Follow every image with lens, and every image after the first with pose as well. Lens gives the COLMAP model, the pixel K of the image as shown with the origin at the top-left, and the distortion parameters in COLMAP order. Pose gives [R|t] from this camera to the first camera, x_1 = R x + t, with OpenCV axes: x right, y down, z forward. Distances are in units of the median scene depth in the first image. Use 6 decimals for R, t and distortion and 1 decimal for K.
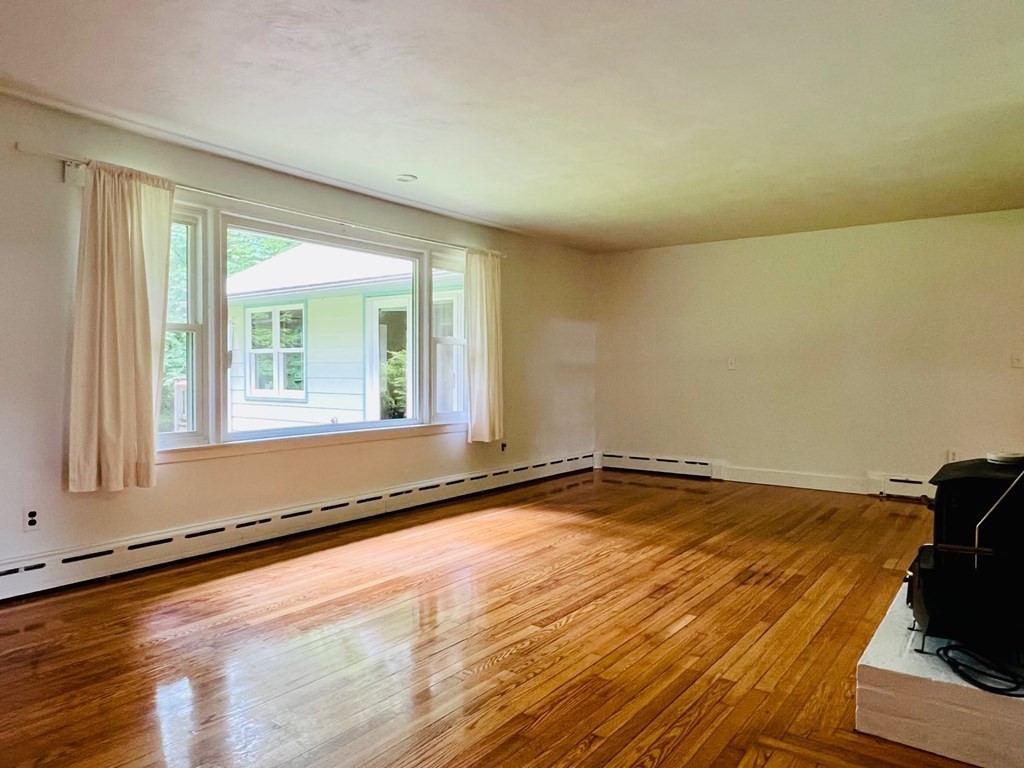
lens RADIAL K [[696.6, 0, 503.3], [0, 696.6, 381.9], [0, 0, 1]] dist [-0.001313, -0.006649]
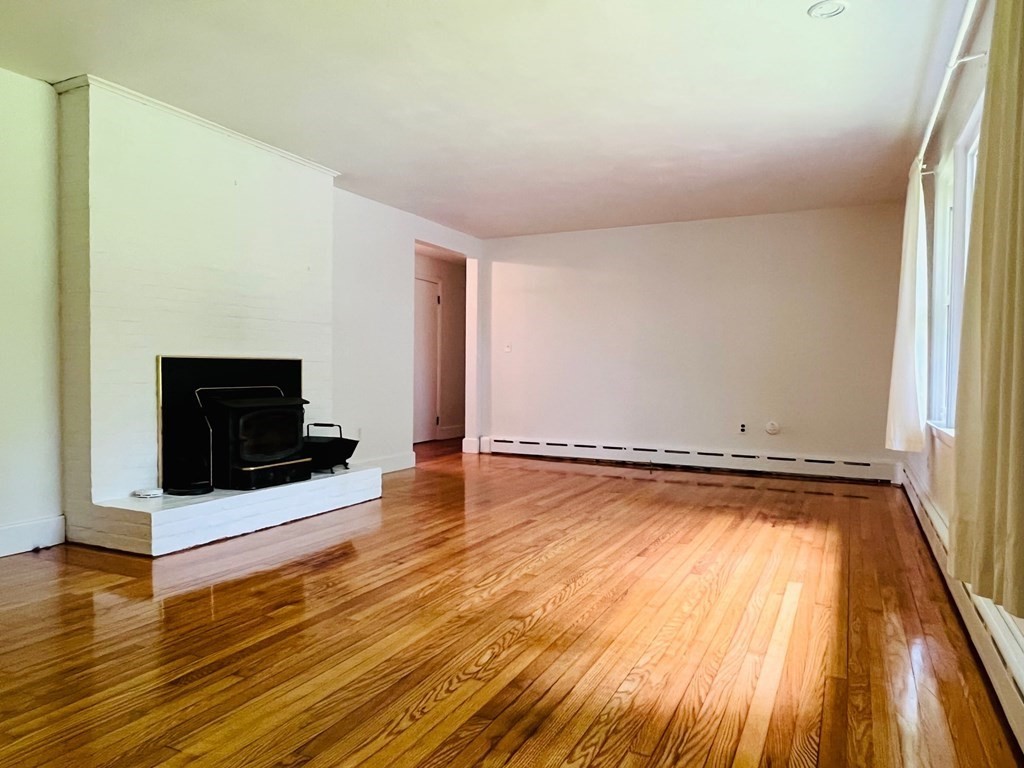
lens RADIAL K [[696.6, 0, 503.9], [0, 696.6, 388.1], [0, 0, 1]] dist [-0.001313, -0.006649]
pose [[-0.983868, -0.008524, -0.178691, 0.291616], [-0.015851, 0.999089, 0.039612, 0.017944], [0.178190, 0.041806, -0.983108, 1.894404]]
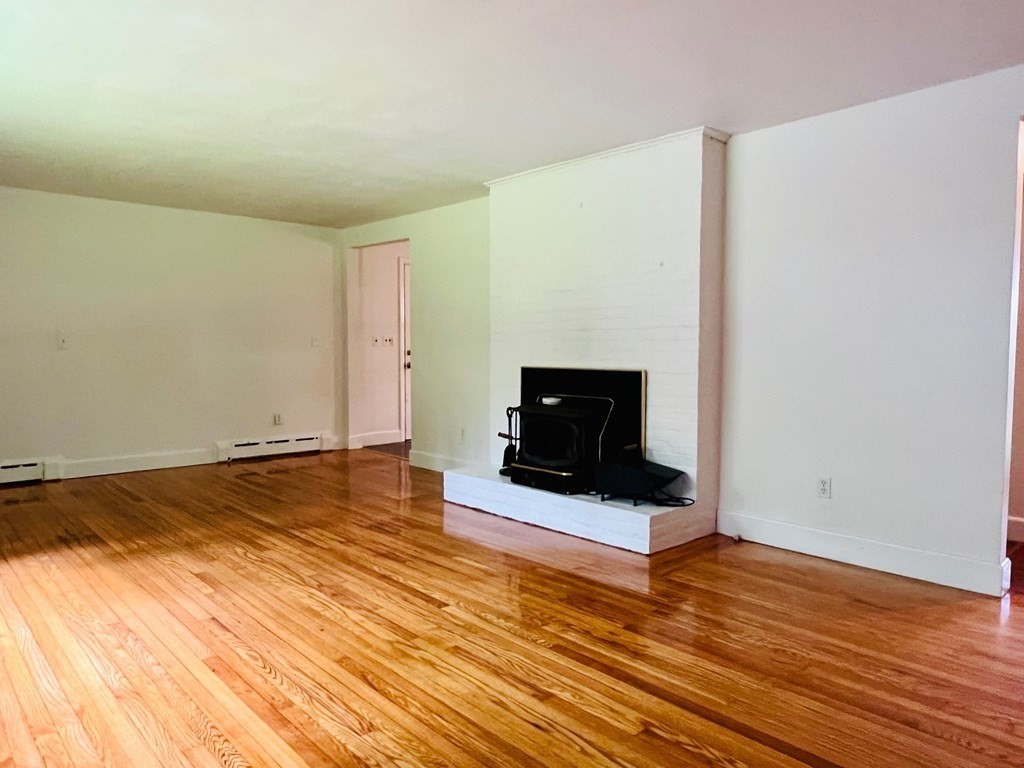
lens RADIAL K [[696.6, 0, 505.6], [0, 696.6, 381.7], [0, 0, 1]] dist [-0.001313, -0.006649]
pose [[0.188713, -0.054980, 0.980492, -0.724562], [0.014514, 0.998479, 0.053195, -0.024197], [-0.981925, 0.004192, 0.189223, 0.569879]]
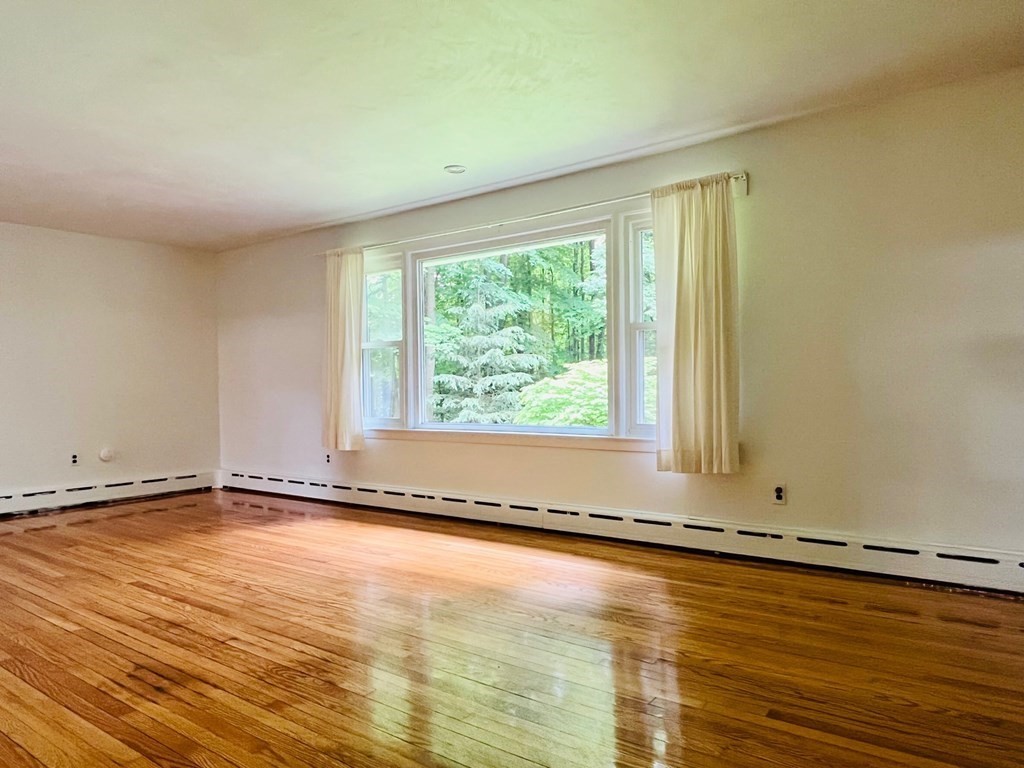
lens RADIAL K [[696.6, 0, 510.2], [0, 696.6, 383.9], [0, 0, 1]] dist [-0.001313, -0.006649]
pose [[-0.001877, -0.003096, -0.999993, 0.997853], [-0.001287, 0.999994, -0.003094, 0.006742], [0.999997, 0.001281, -0.001881, 1.313388]]
